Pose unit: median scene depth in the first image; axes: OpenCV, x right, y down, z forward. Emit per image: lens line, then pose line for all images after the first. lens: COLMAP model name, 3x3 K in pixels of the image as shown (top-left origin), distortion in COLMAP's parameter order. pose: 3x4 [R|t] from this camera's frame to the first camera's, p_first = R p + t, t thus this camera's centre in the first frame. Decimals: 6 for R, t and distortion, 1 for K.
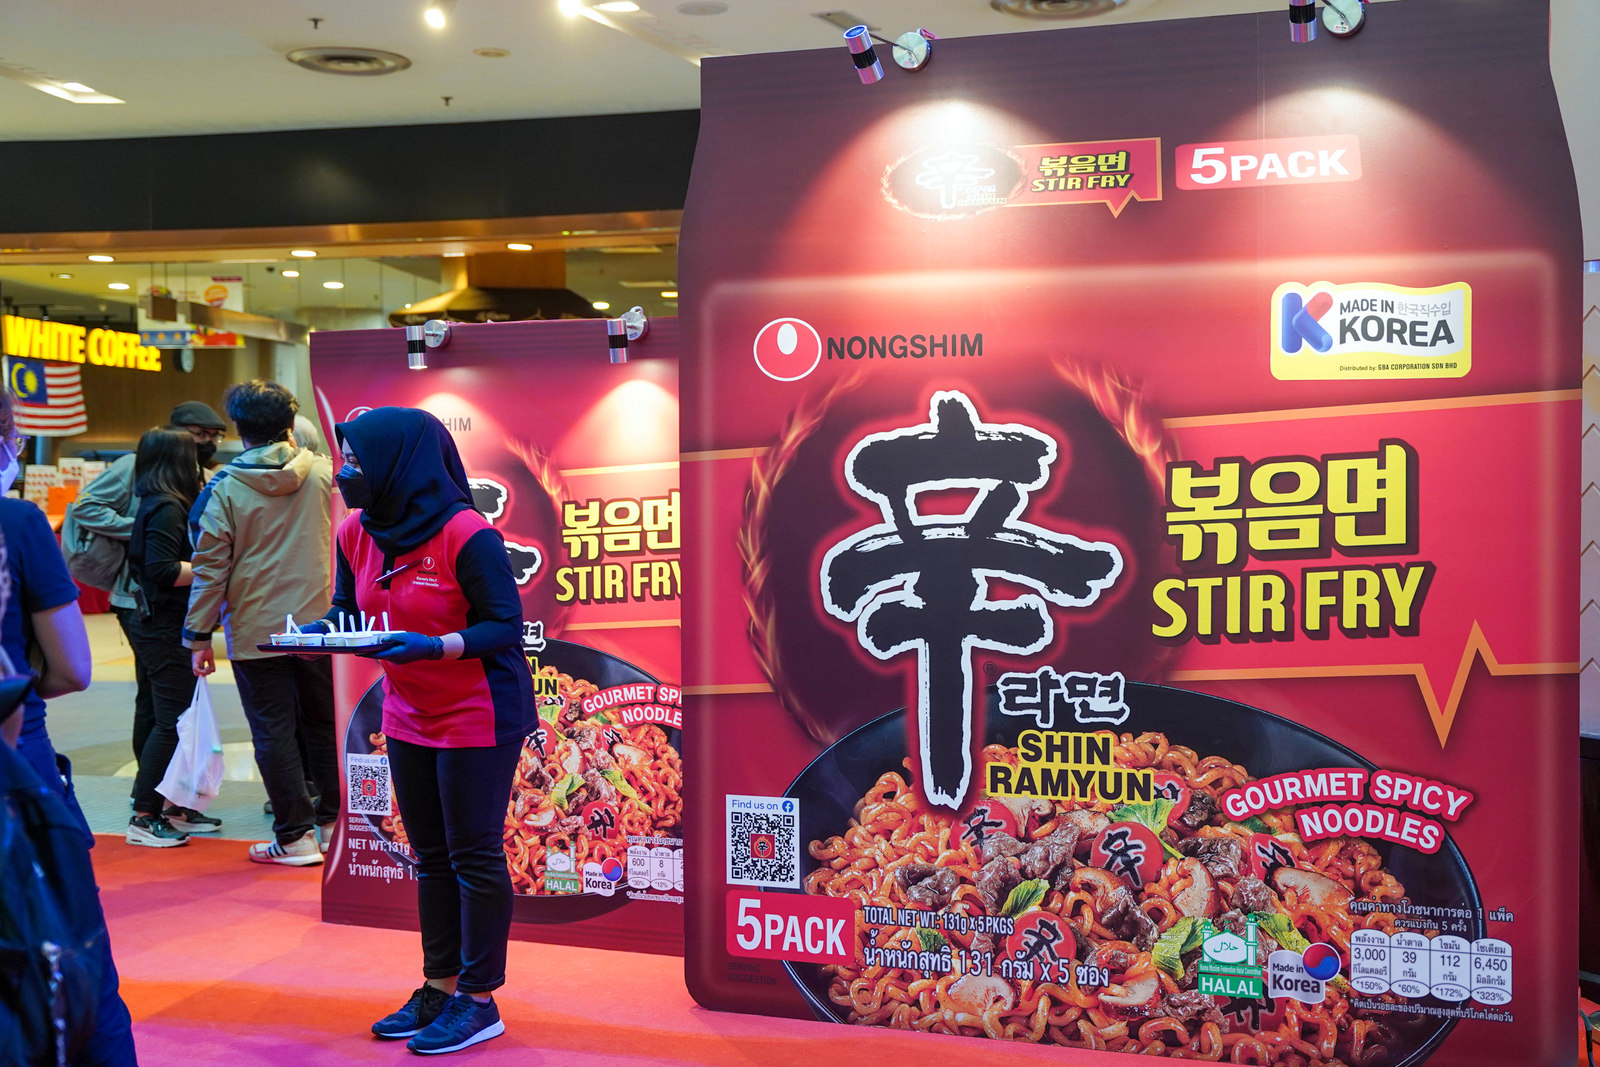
lens RADIAL K [[1764.2, 0, 858.2], [0, 1764.2, 509.8], [0, 0, 1]] dist [0.021855, 0.000000]
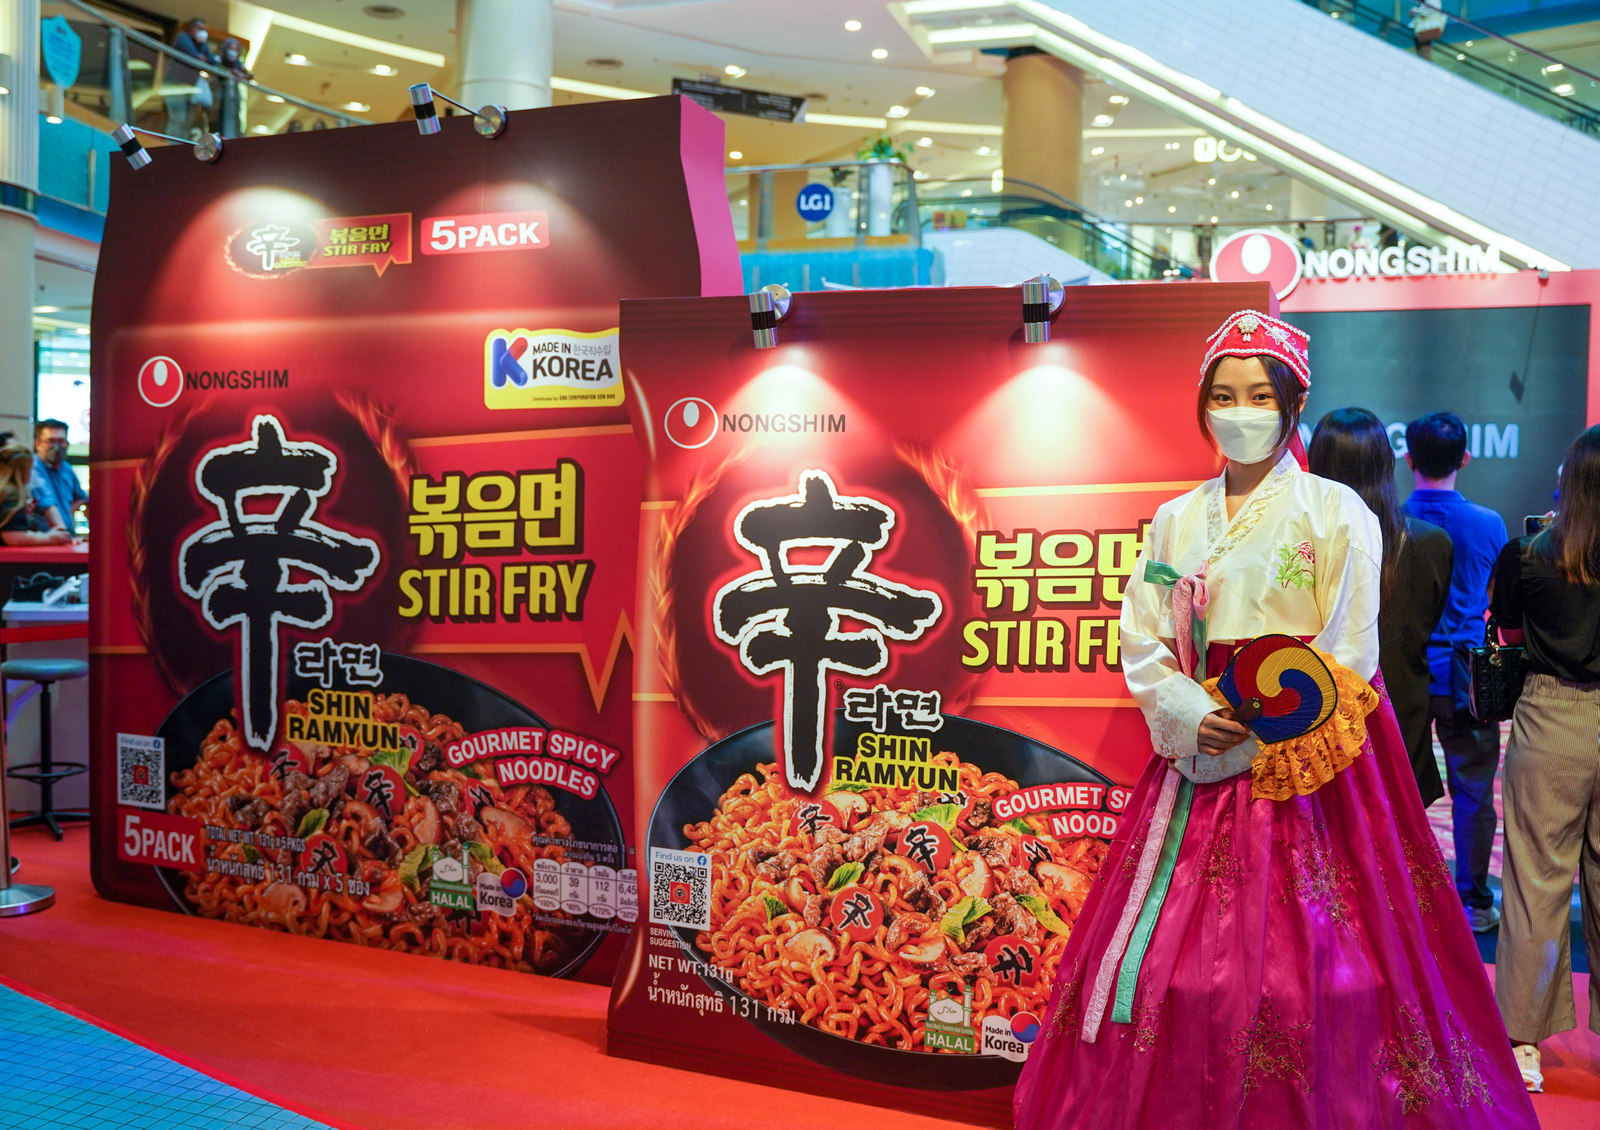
lens RADIAL K [[1459.4, 0, 735.0], [0, 1459.4, 568.4], [0, 0, 1]] dist [-0.117057, 0.125049]
pose [[0.997215, 0.031801, -0.067462, 0.471303], [-0.031366, 0.999480, 0.007501, 0.023565], [0.067665, -0.005364, 0.997694, 0.005274]]
